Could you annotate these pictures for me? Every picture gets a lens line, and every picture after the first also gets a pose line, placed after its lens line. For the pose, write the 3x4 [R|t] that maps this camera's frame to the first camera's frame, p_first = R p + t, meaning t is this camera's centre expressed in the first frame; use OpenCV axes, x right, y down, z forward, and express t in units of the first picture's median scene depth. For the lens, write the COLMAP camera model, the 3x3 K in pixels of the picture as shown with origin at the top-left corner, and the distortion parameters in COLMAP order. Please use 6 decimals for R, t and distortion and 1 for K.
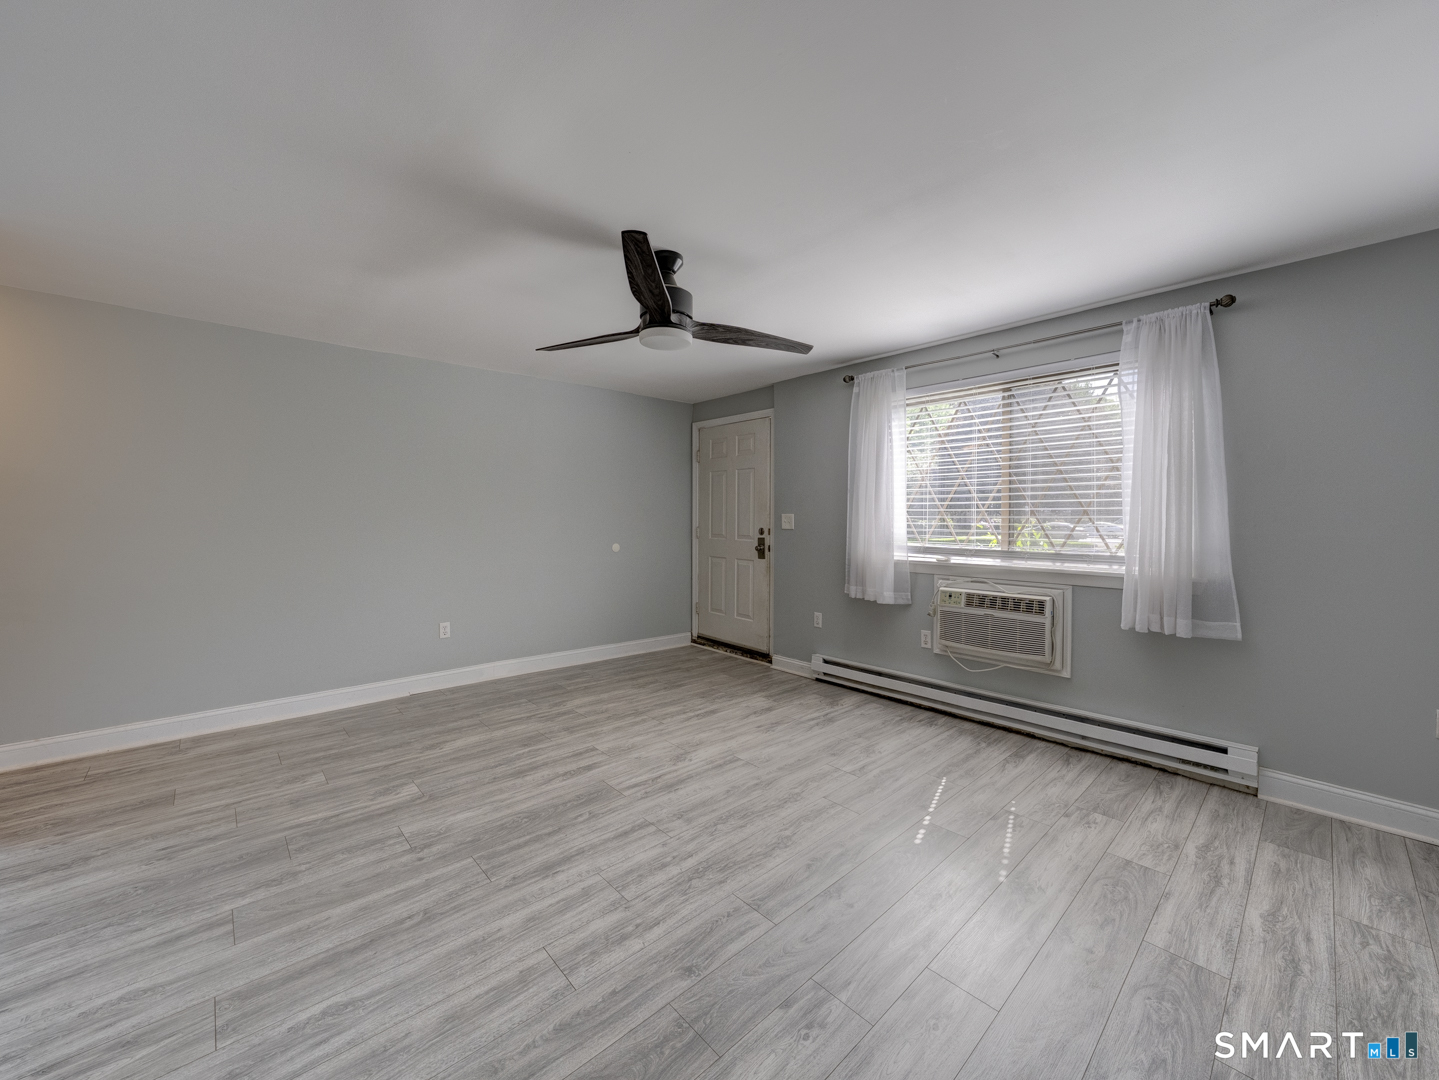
lens RADIAL K [[553.0, 0, 733.4], [0, 553.0, 529.6], [0, 0, 1]] dist [-0.002590, 0.000085]
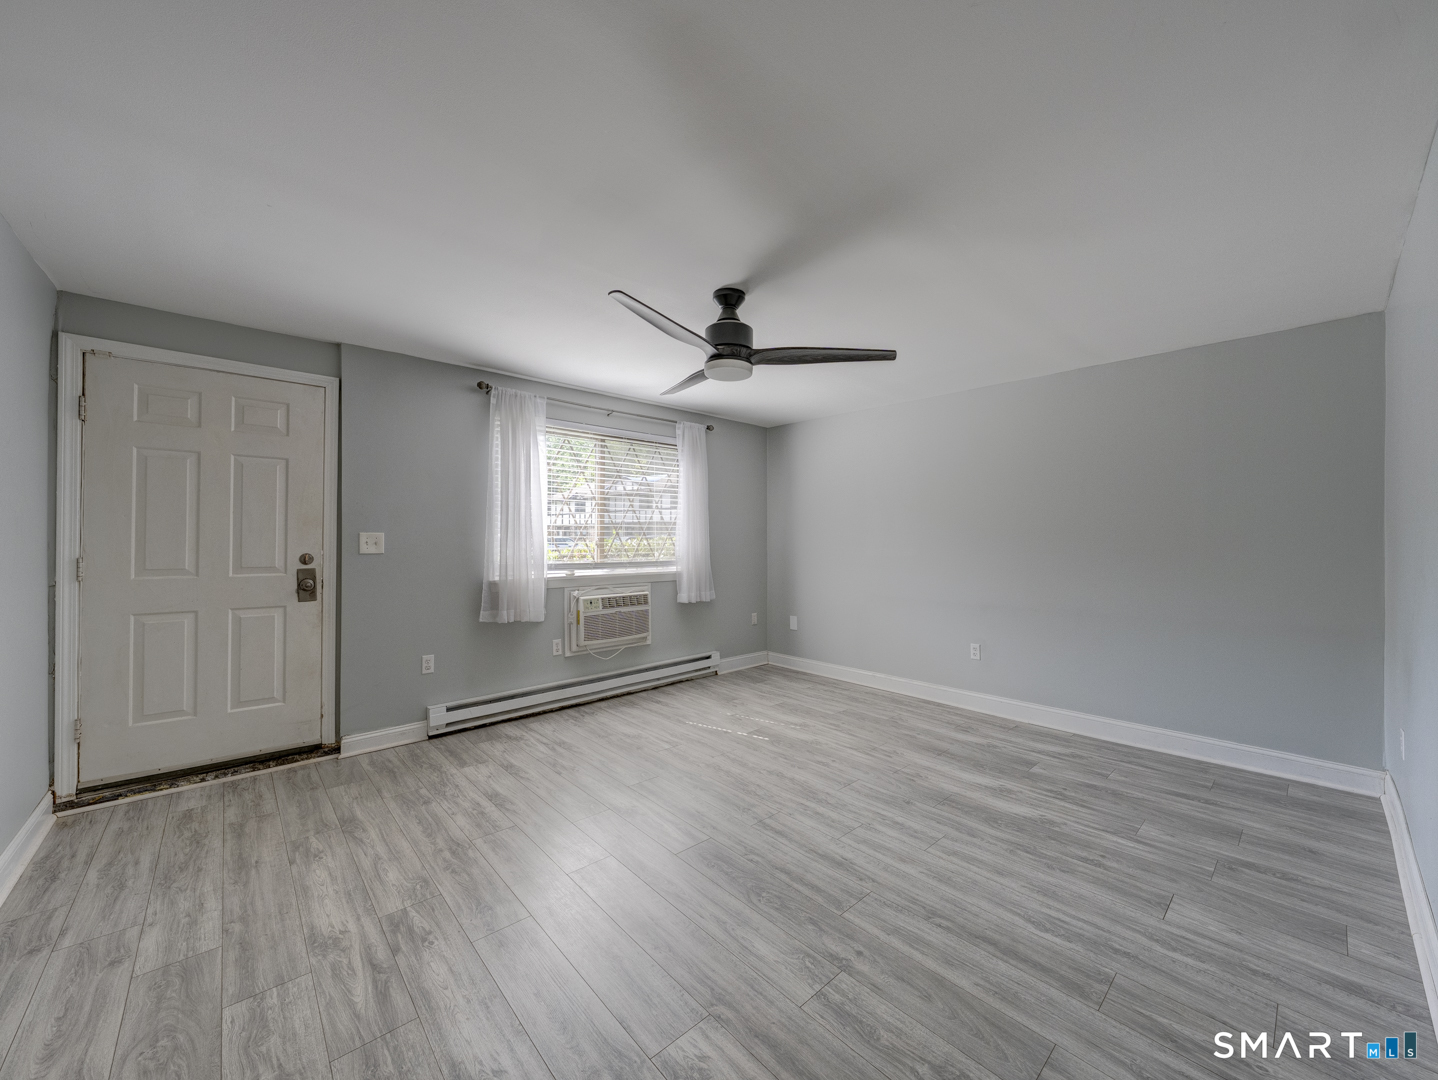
lens RADIAL K [[552.6, 0, 732.9], [0, 552.6, 529.6], [0, 0, 1]] dist [-0.002590, 0.000085]
pose [[0.010407, 0.011649, 0.999878, -0.921326], [0.018976, 0.999750, -0.011845, -0.021243], [-0.999766, 0.019097, 0.010183, 0.767287]]
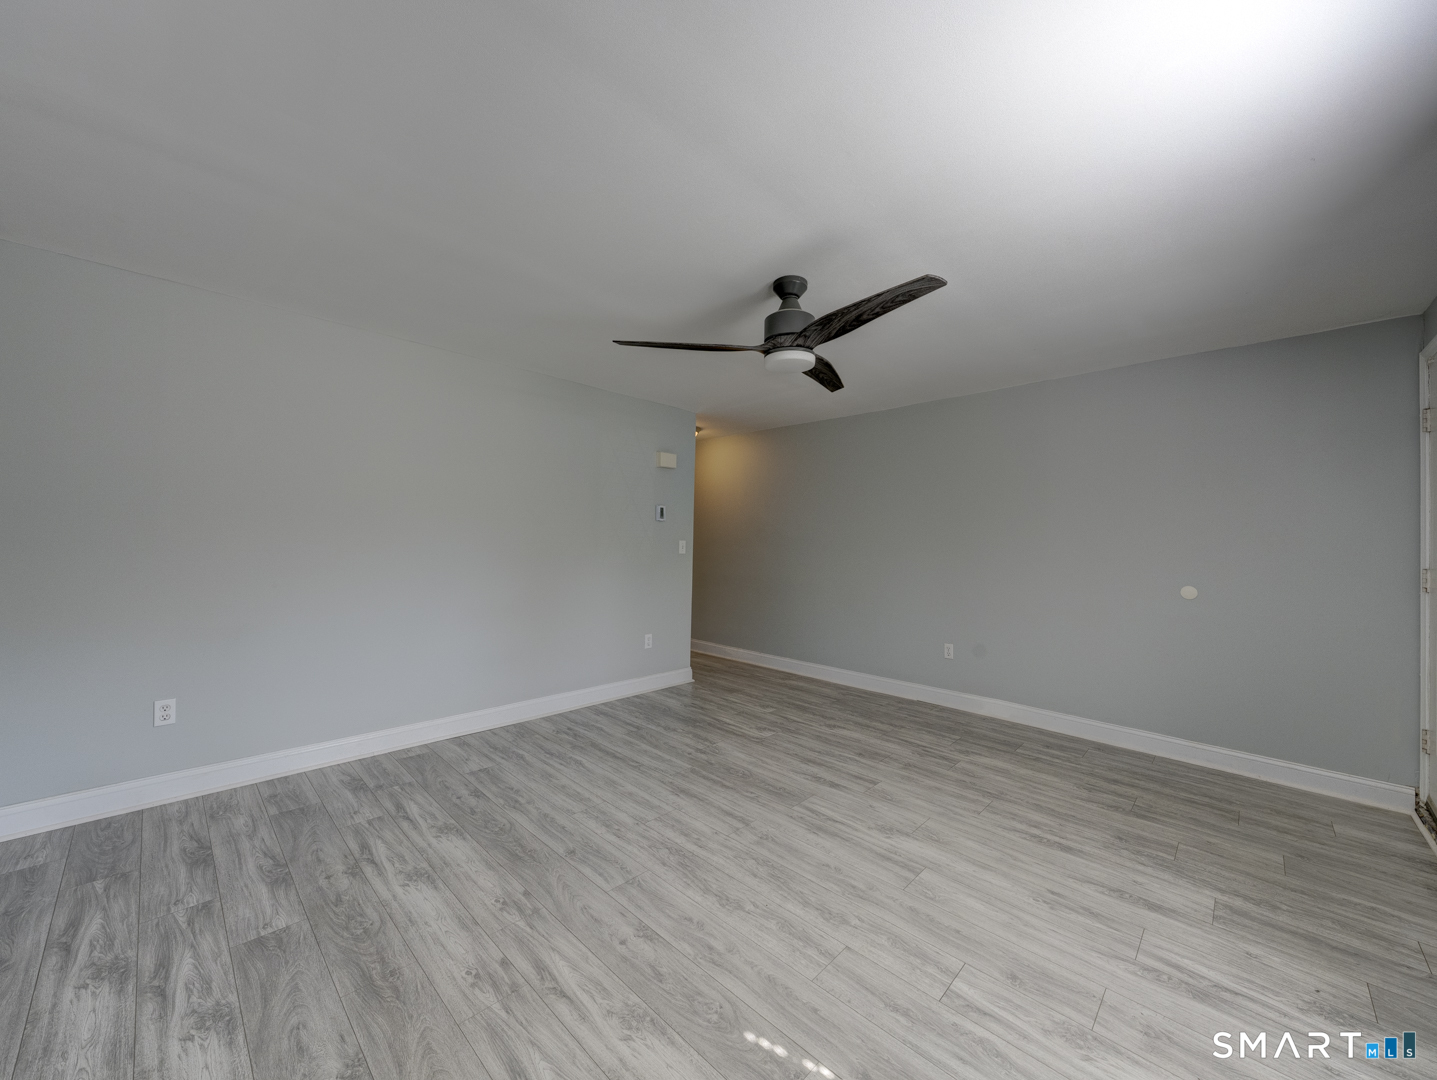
lens RADIAL K [[579.7, 0, 710.5], [0, 579.7, 560.1], [0, 0, 1]] dist [-0.002040, -0.000193]
pose [[0.020449, 0.028513, -0.999384, 0.709541], [-0.038412, 0.998878, 0.027713, -0.004818], [0.999053, 0.037822, 0.021522, 0.658154]]
